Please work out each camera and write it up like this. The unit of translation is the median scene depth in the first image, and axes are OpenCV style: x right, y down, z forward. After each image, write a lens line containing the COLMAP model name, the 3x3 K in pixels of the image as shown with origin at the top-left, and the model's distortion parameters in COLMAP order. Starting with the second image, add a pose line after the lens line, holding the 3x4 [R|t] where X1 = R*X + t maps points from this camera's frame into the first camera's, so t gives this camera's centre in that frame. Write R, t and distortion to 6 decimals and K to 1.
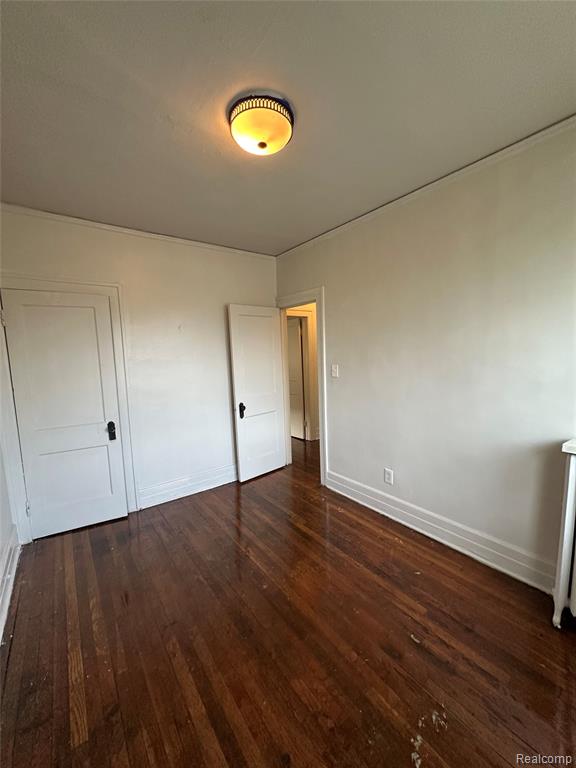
lens RADIAL K [[305.5, 0, 286.3], [0, 305.5, 389.8], [0, 0, 1]] dist [-0.001916, 0.000594]
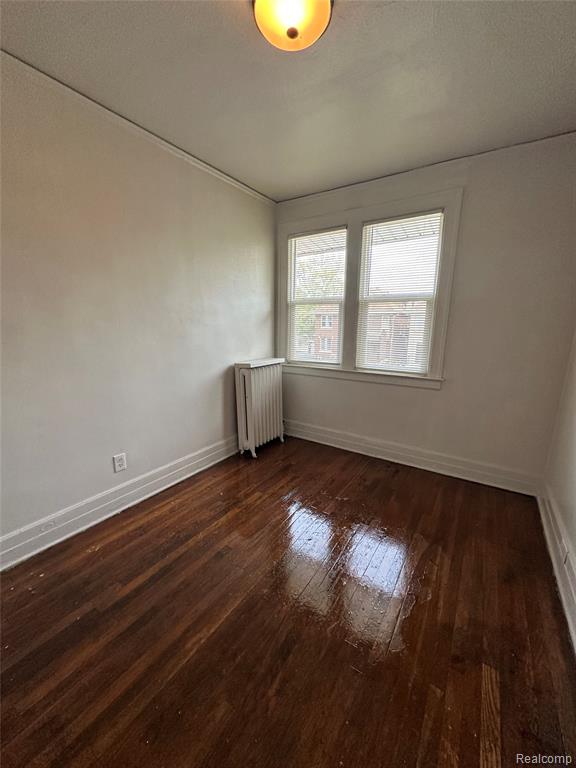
lens RADIAL K [[305.5, 0, 285.8], [0, 305.5, 387.7], [0, 0, 1]] dist [-0.001916, 0.000594]
pose [[-0.346104, -0.174406, 0.921843, -0.620889], [0.107947, 0.968641, 0.223789, -0.057866], [-0.931965, 0.176965, -0.316424, 0.911360]]
